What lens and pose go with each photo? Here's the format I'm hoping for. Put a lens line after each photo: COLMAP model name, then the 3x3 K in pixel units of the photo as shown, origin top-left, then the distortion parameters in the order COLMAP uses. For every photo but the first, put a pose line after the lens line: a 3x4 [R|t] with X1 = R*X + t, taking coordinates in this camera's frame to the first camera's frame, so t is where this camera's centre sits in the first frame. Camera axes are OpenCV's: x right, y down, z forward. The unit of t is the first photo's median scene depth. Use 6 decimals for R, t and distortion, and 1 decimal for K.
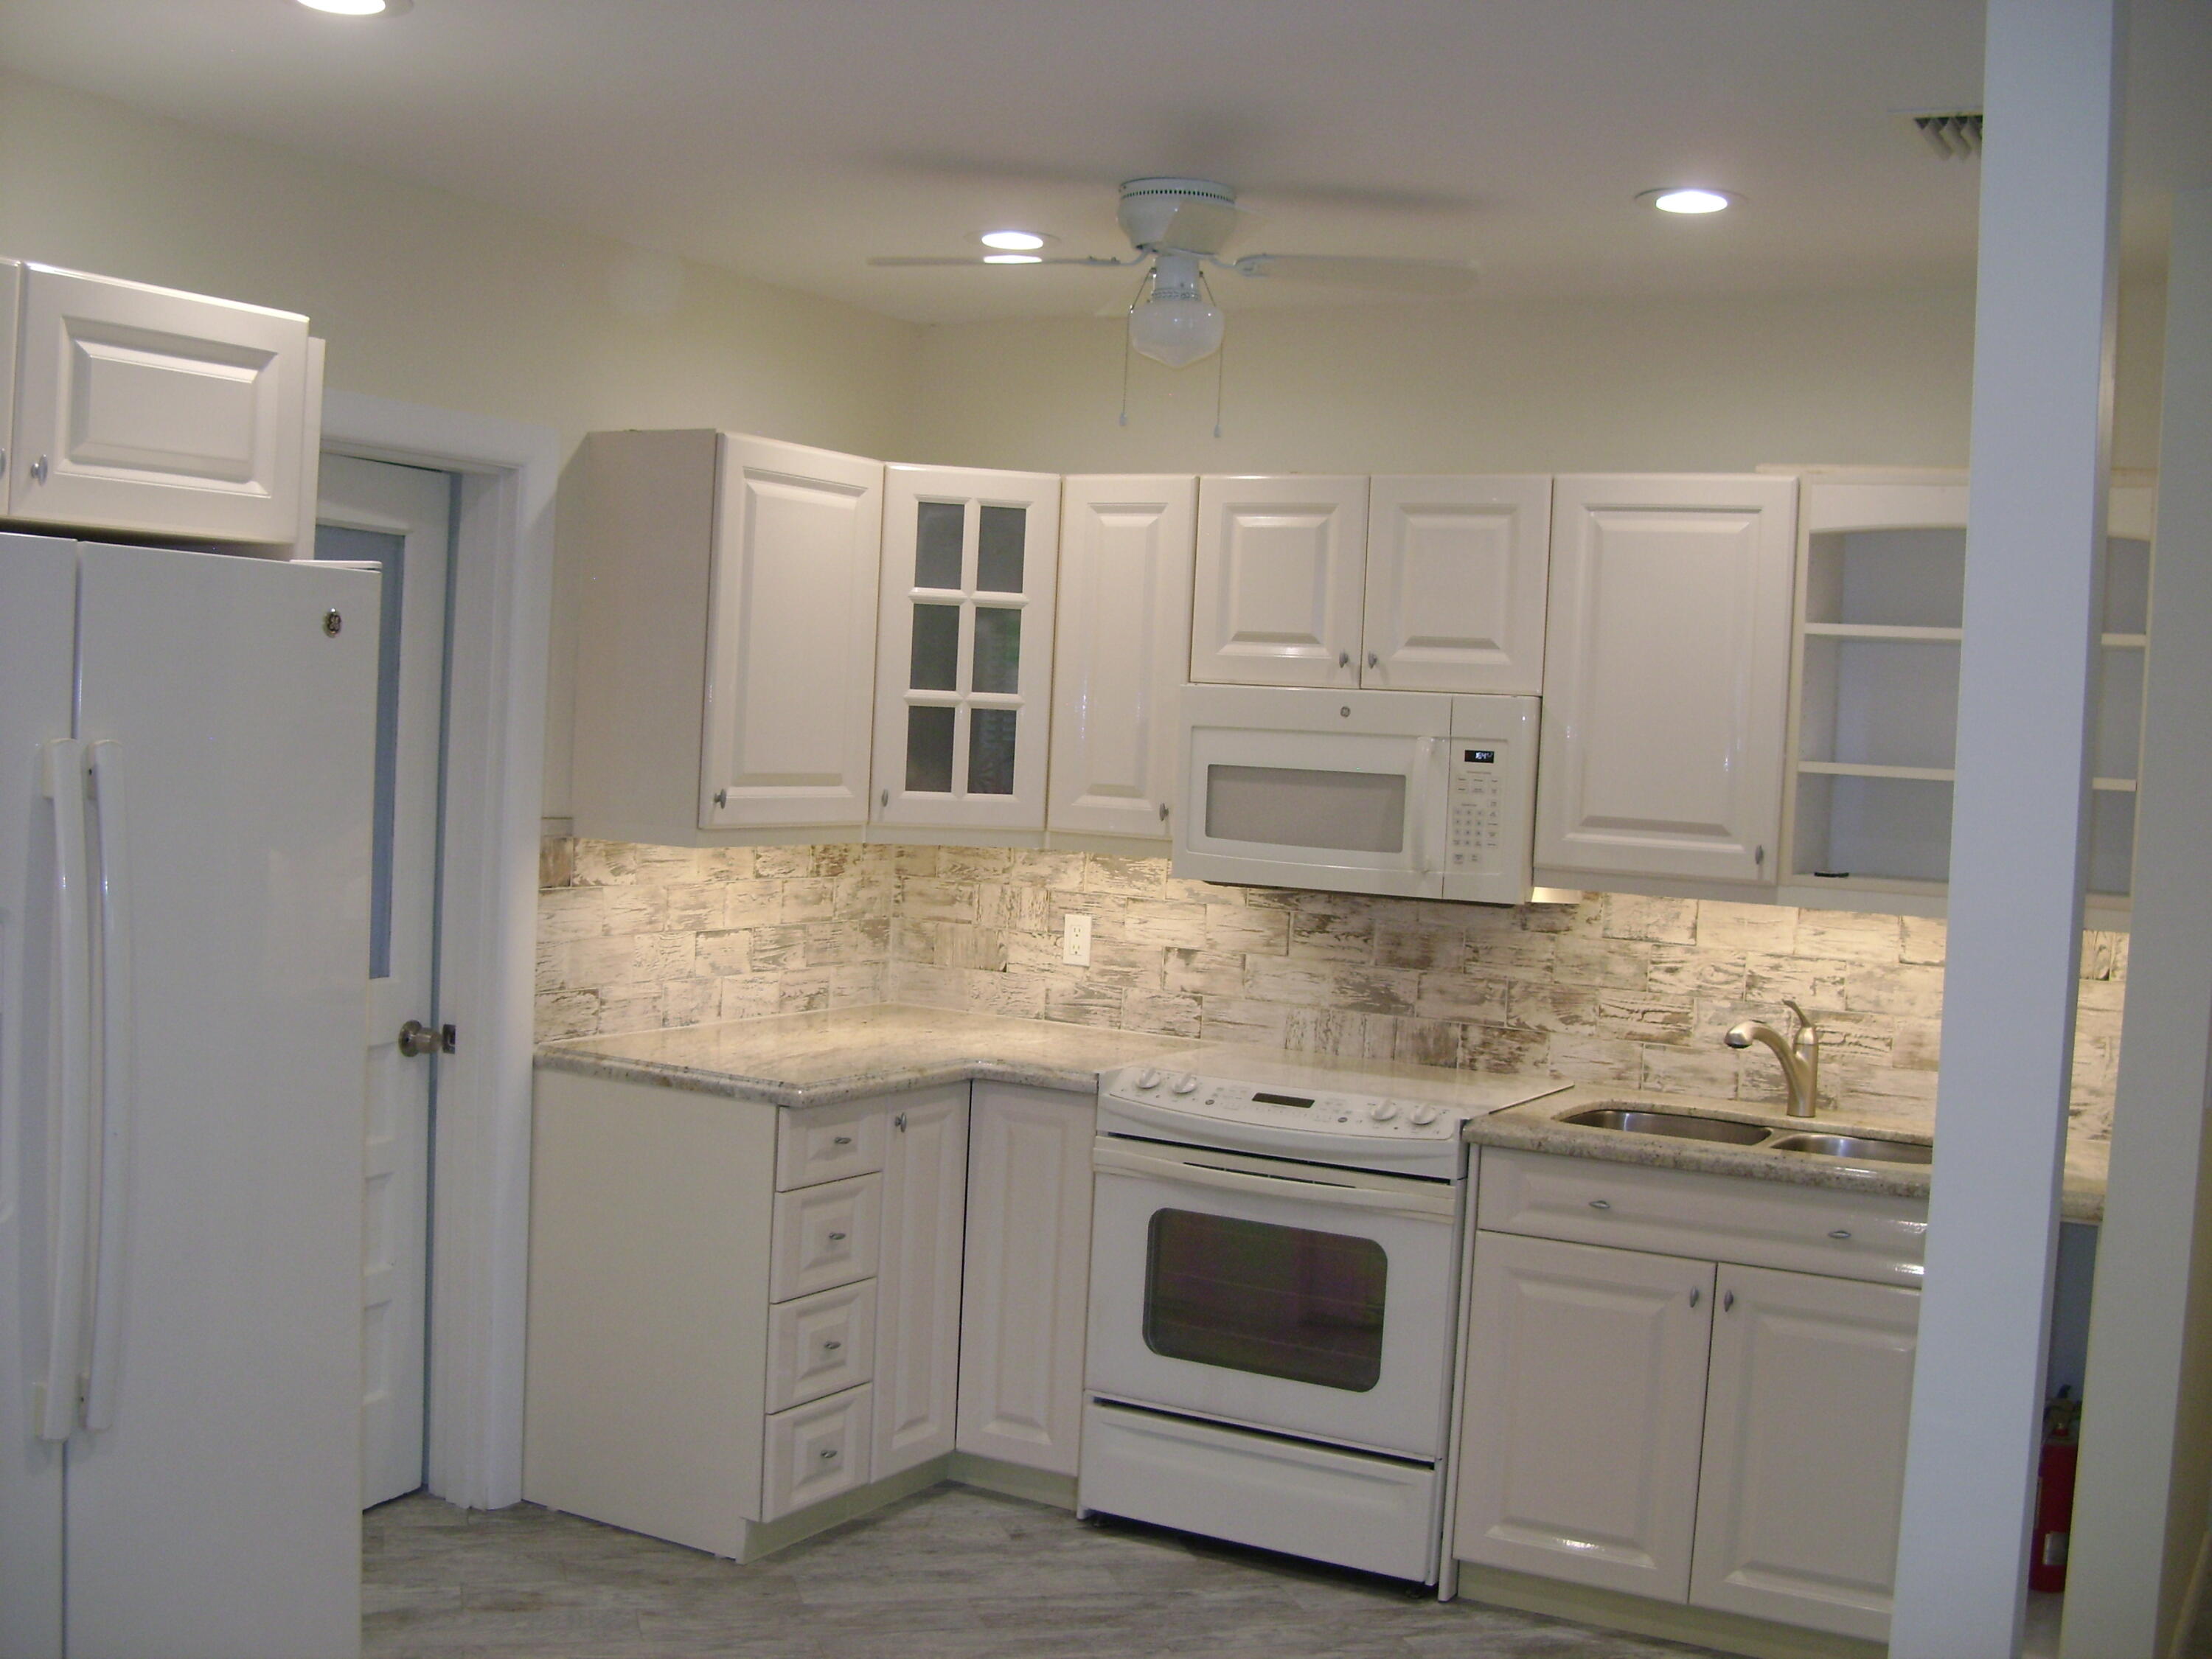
lens RADIAL K [[2454.8, 0, 1106.0], [0, 2454.8, 829.5], [0, 0, 1]] dist [-0.229139, 0.245919]
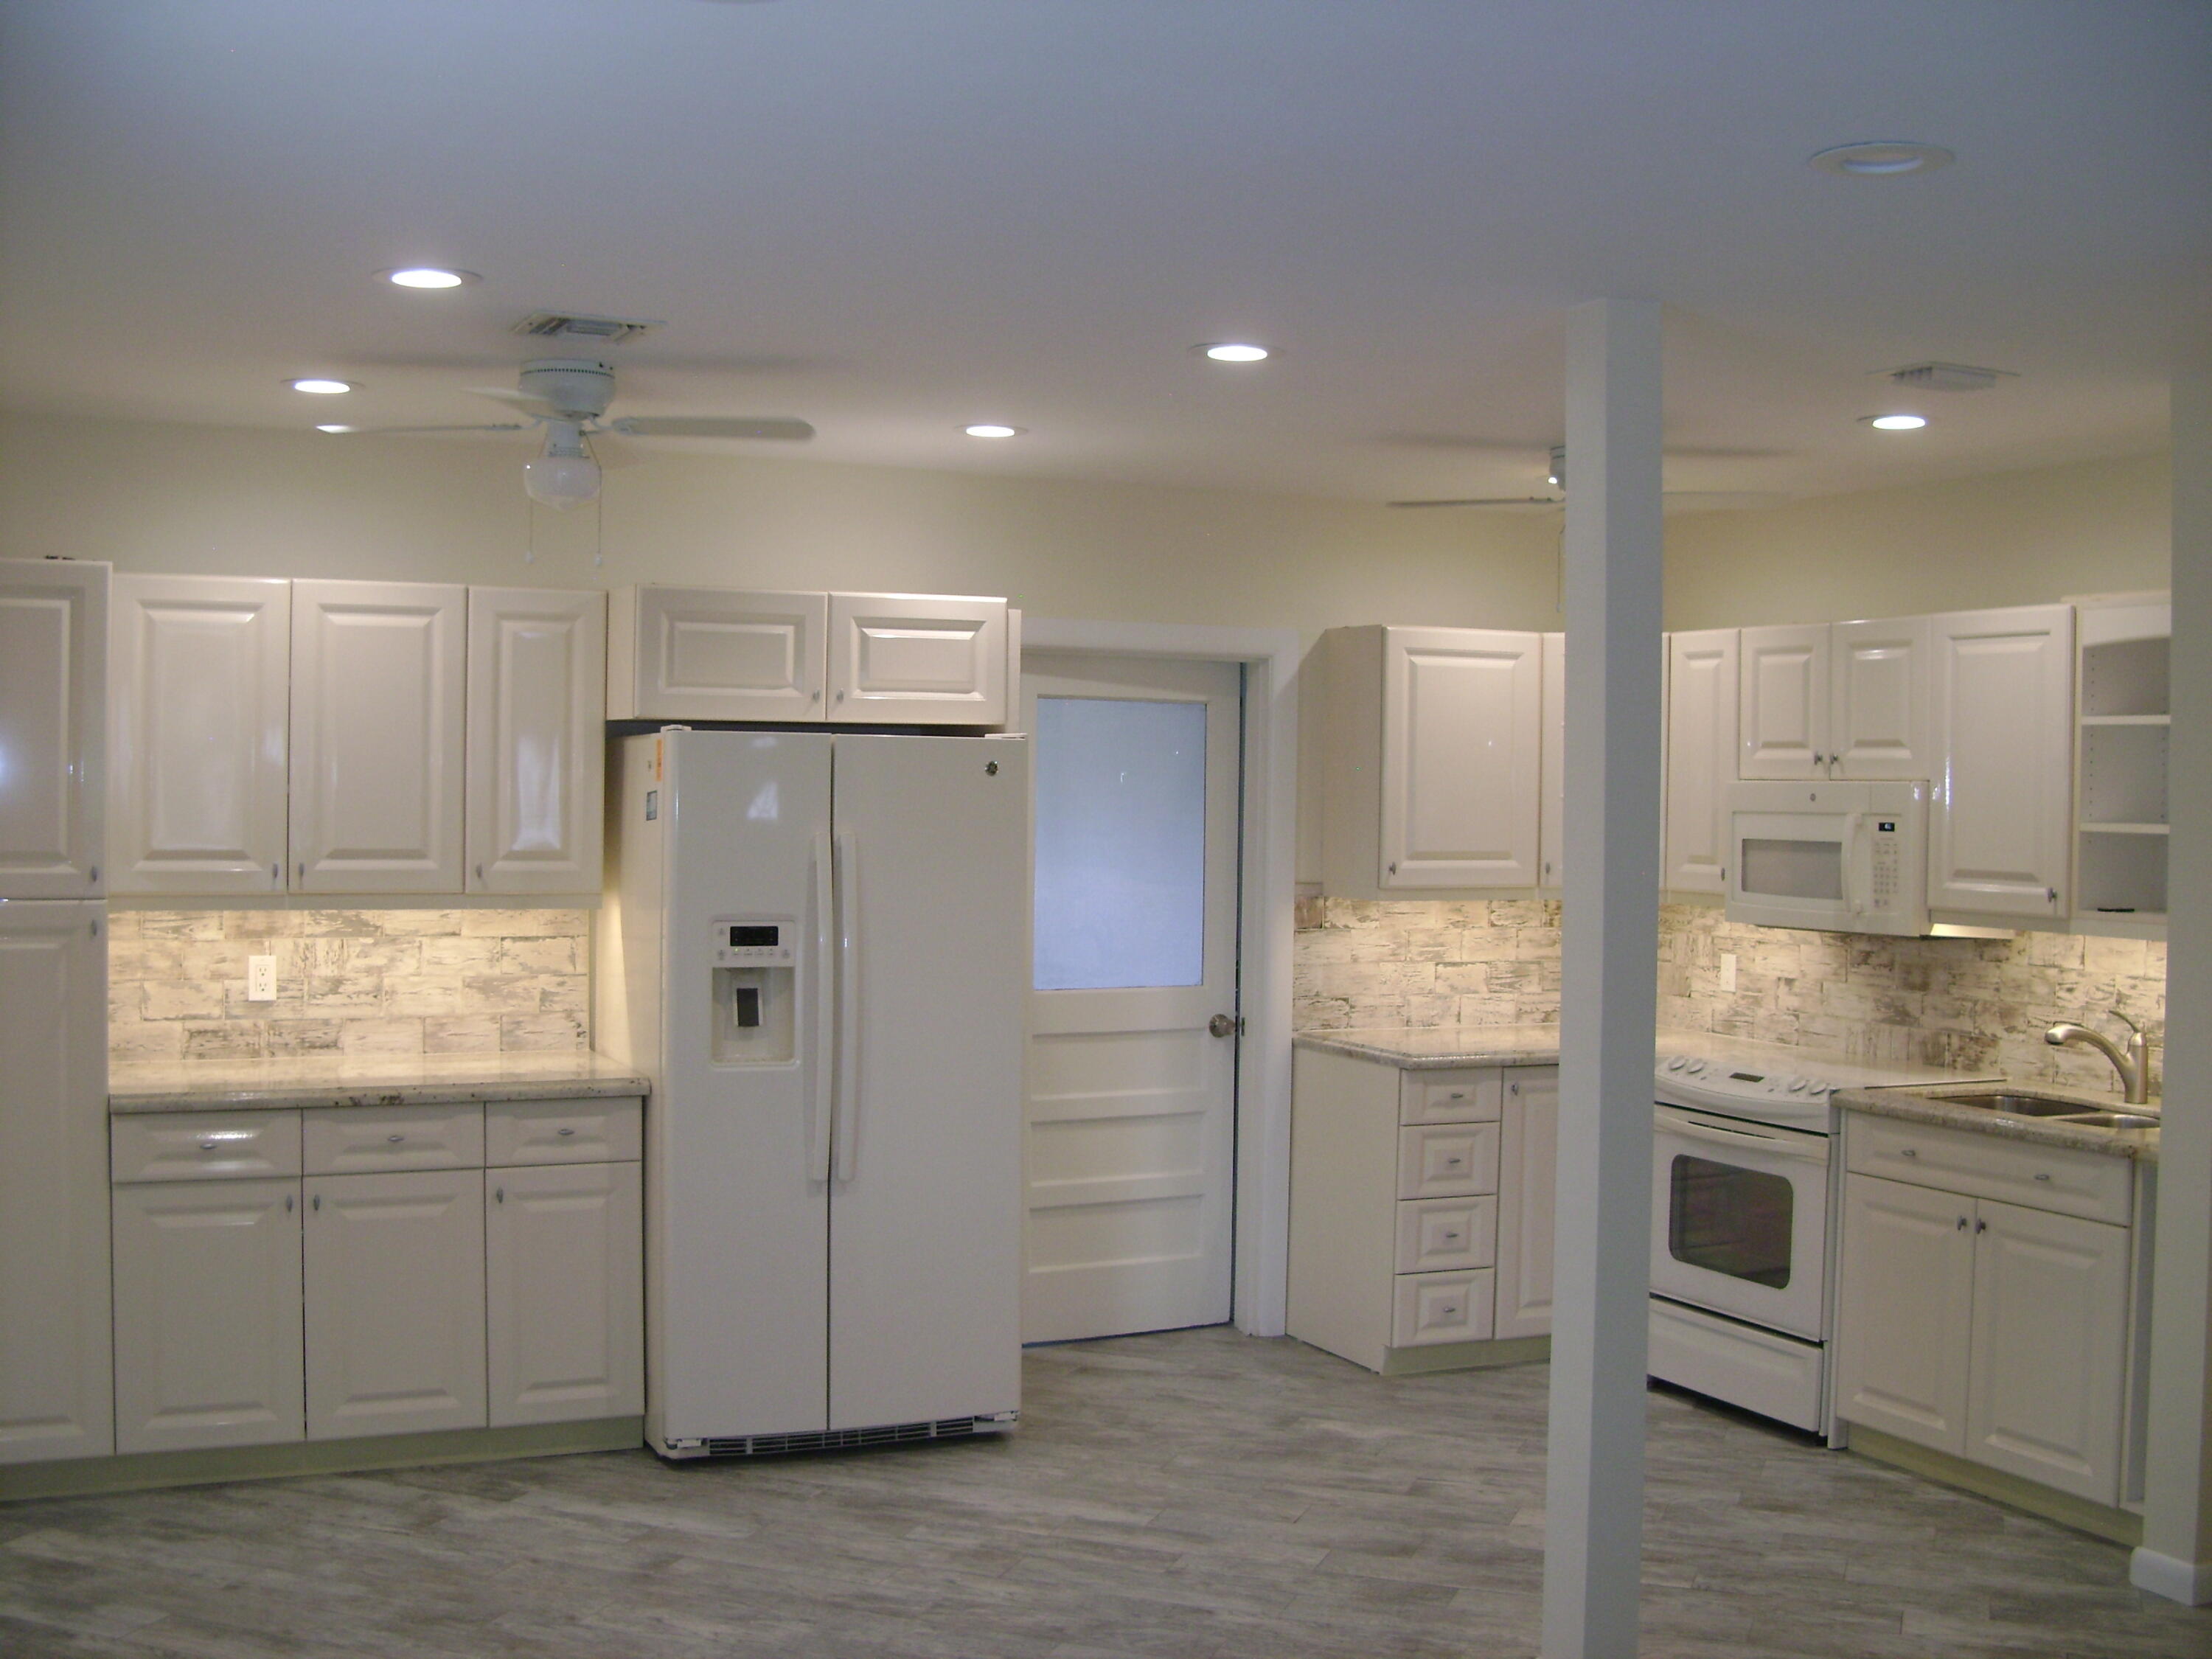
lens RADIAL K [[2454.8, 0, 1106.0], [0, 2454.8, 829.5], [0, 0, 1]] dist [-0.229139, 0.245919]
pose [[0.812156, -0.026269, -0.582849, 0.554815], [-0.000826, 0.998933, -0.046172, 0.031931], [0.583440, 0.037980, 0.811268, -0.317921]]
